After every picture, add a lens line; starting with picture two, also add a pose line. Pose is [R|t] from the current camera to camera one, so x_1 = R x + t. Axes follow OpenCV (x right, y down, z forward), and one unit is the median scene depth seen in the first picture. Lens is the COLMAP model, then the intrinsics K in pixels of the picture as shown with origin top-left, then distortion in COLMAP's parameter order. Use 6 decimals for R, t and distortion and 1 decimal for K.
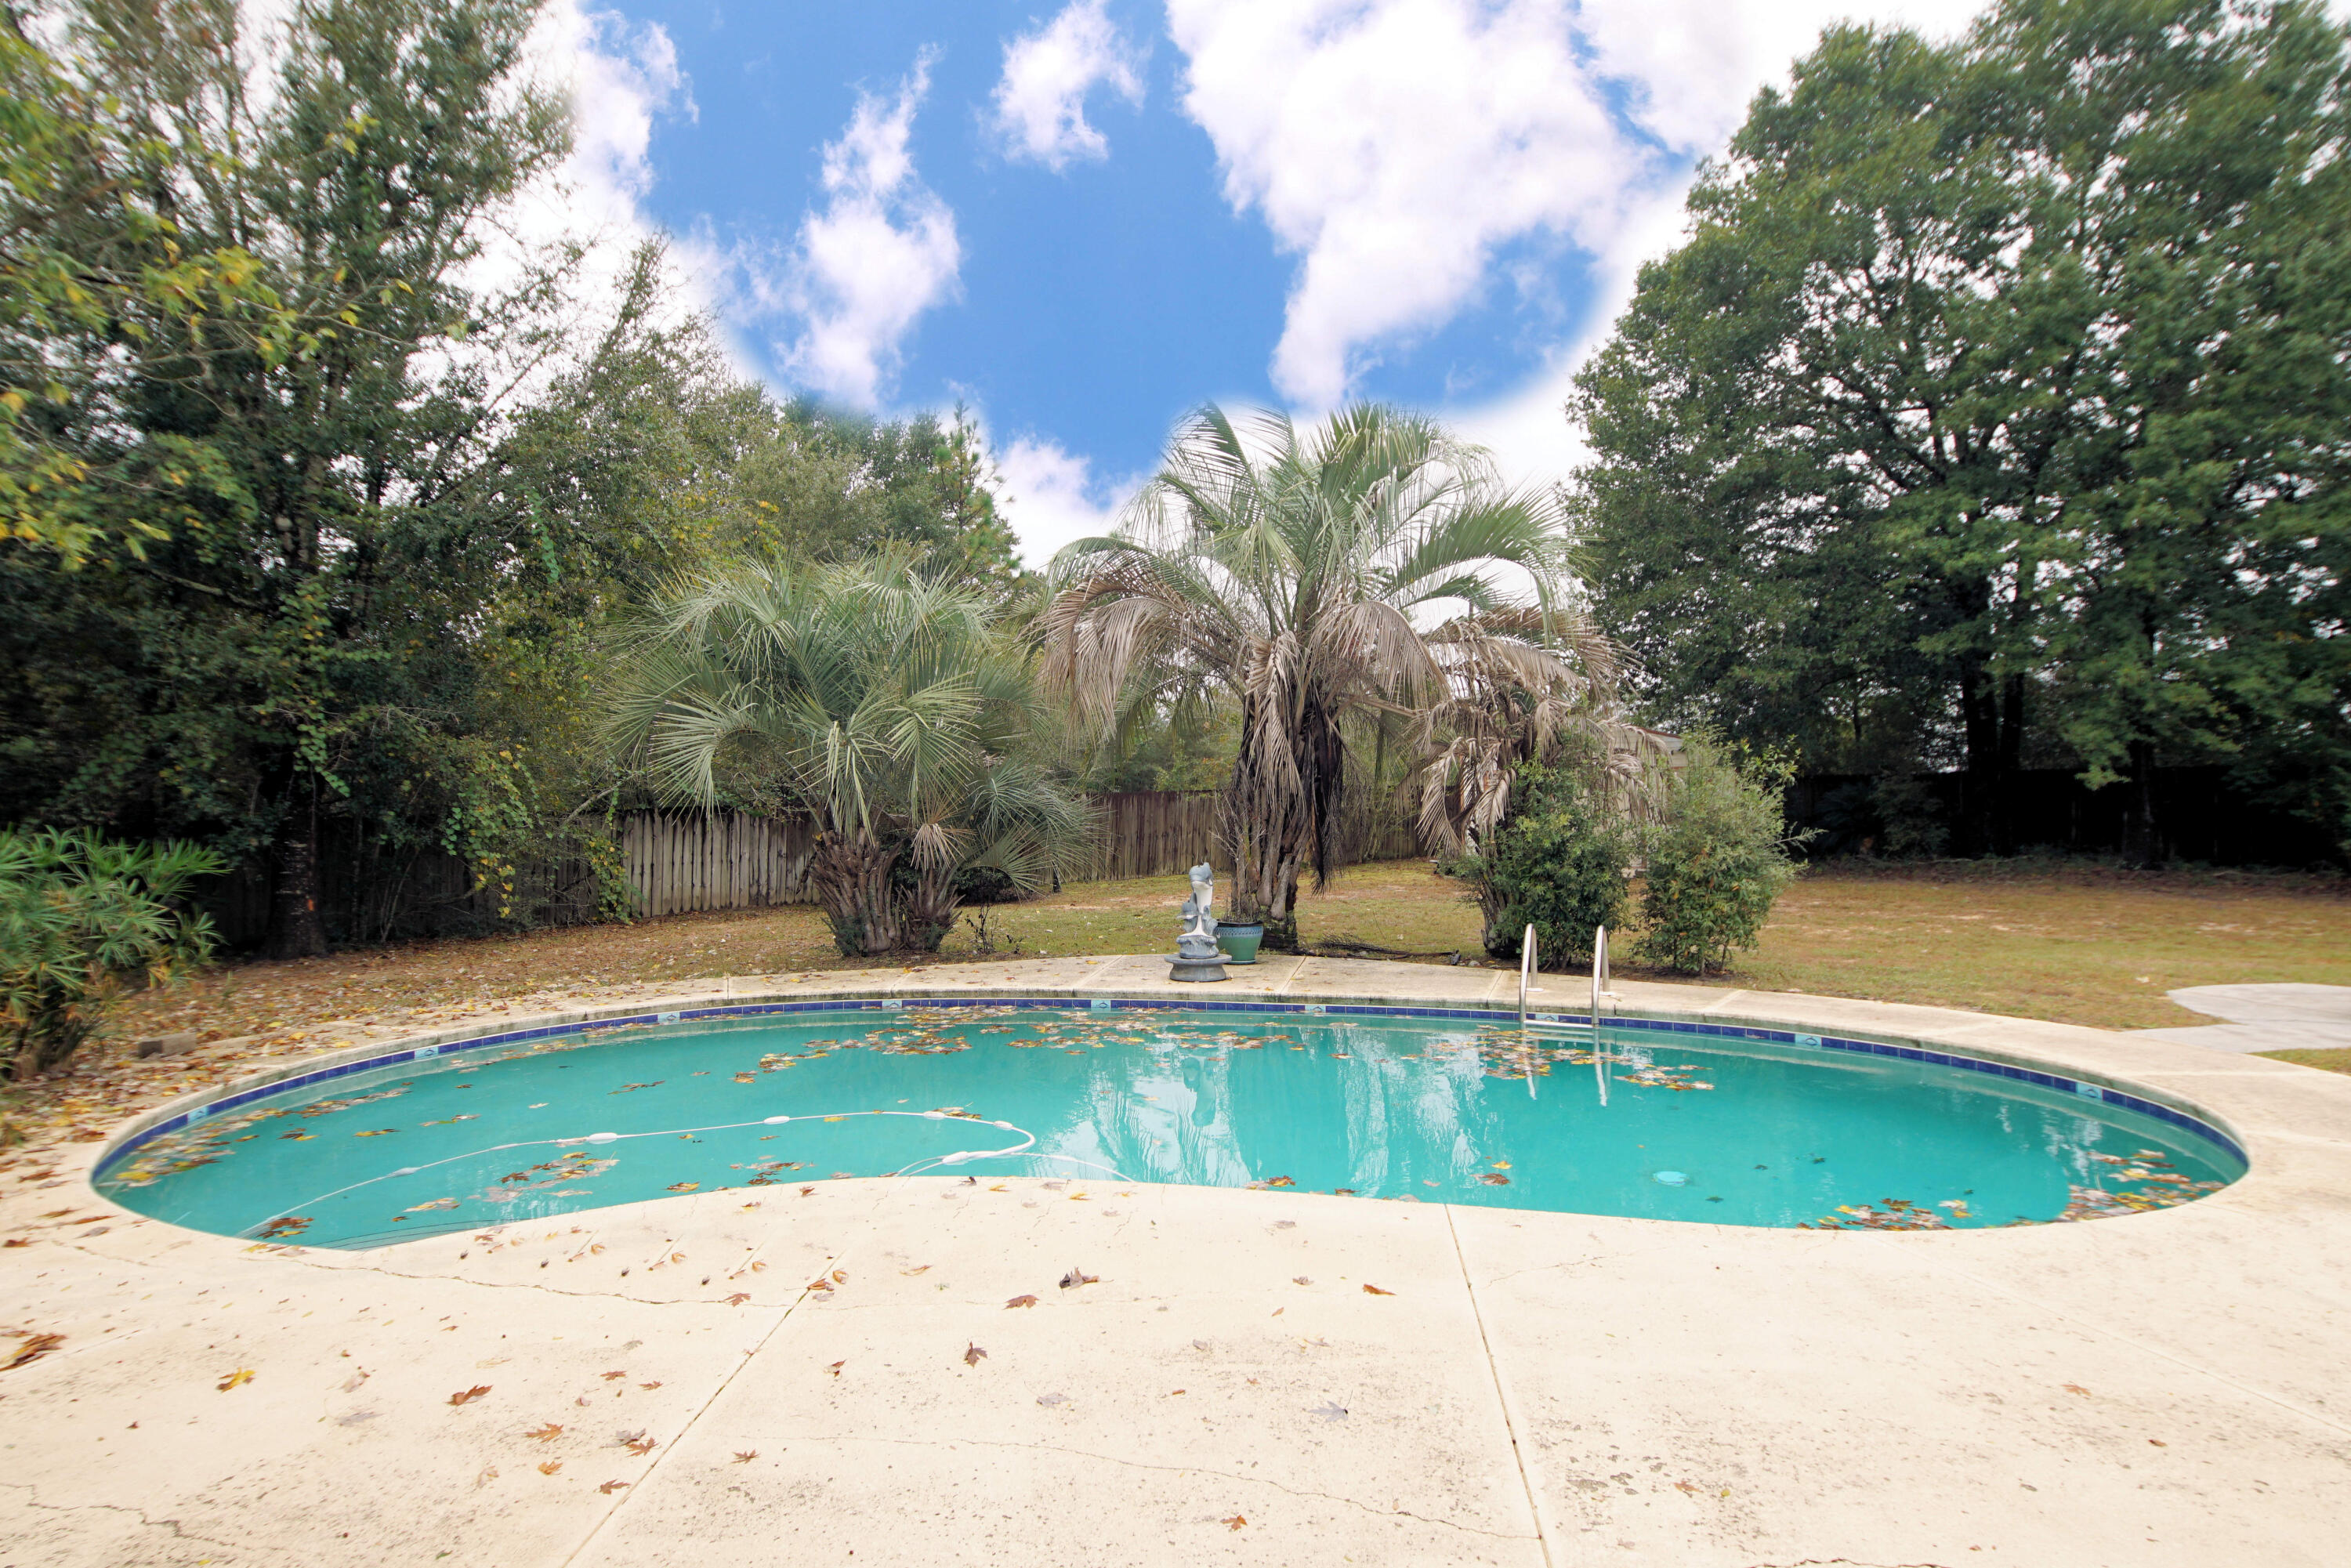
lens RADIAL K [[1270.4, 0, 1173.3], [0, 1270.4, 789.2], [0, 0, 1]] dist [0.023145, -0.021127]
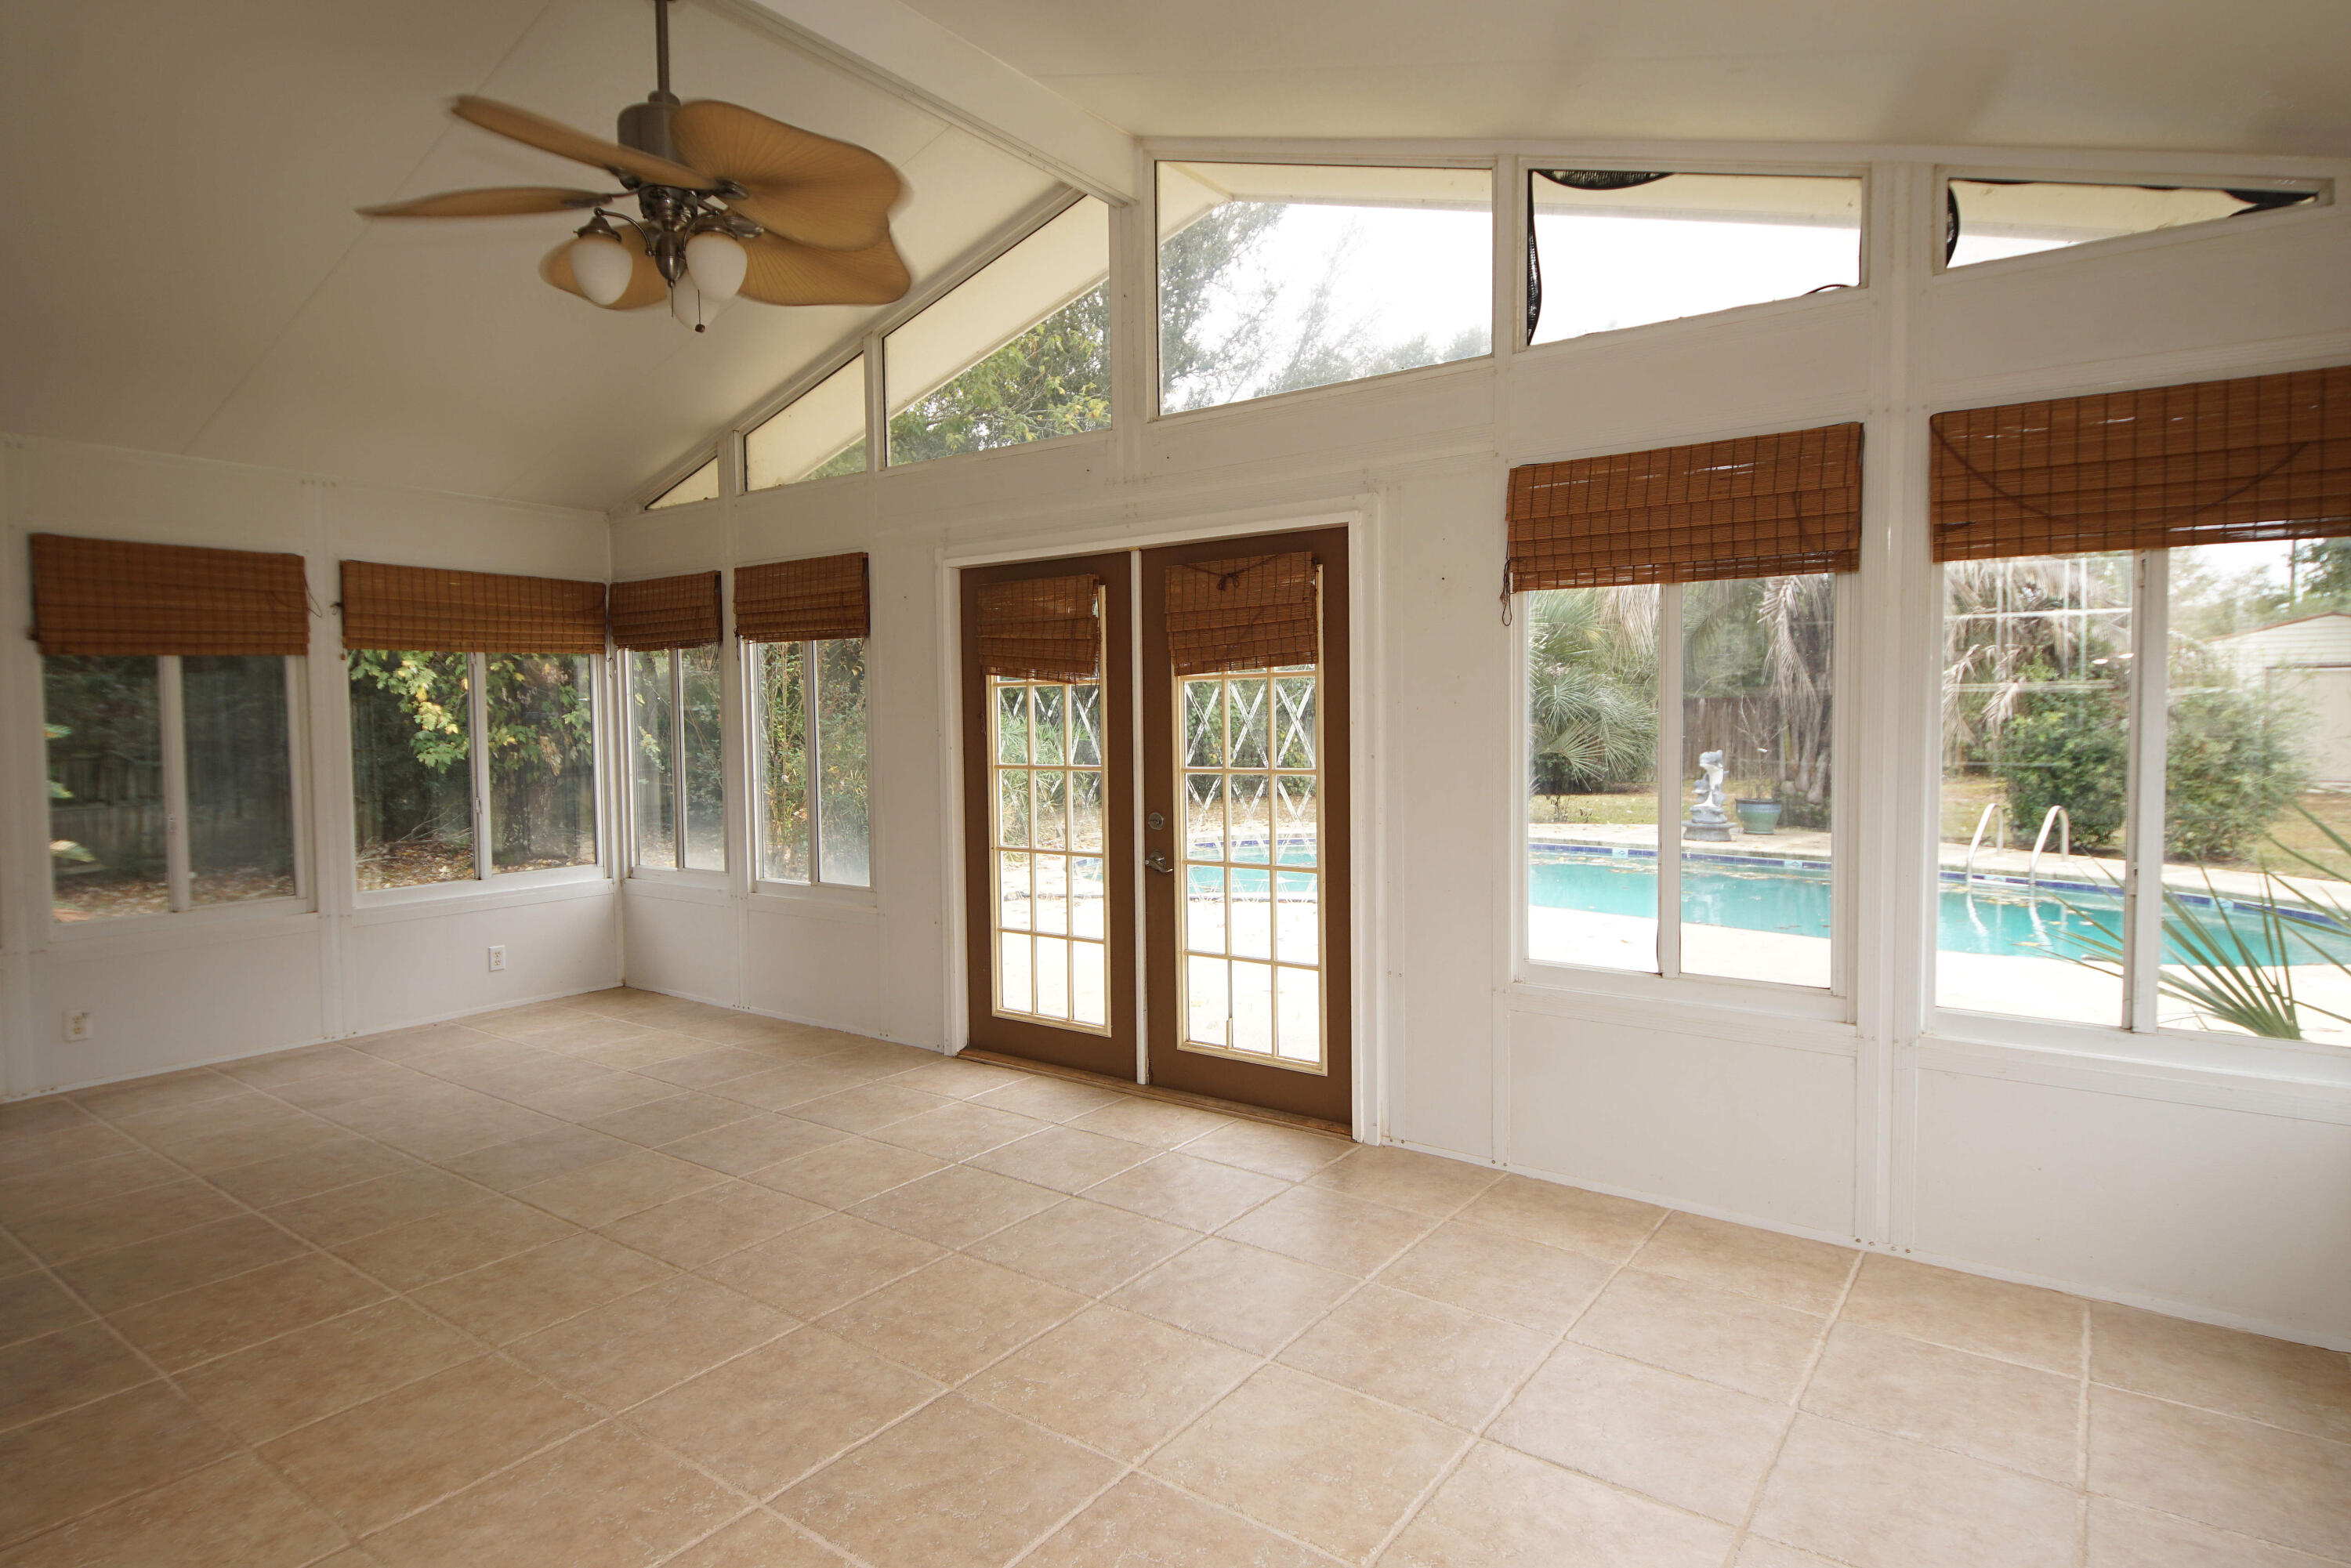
lens RADIAL K [[1270.4, 0, 1175.0], [0, 1270.4, 776.2], [0, 0, 1]] dist [0.023145, -0.021127]
pose [[0.872120, 0.027216, -0.488534, 0.155368], [0.003515, 0.998078, 0.061878, 0.002066], [0.489279, -0.055682, 0.870348, -0.337386]]
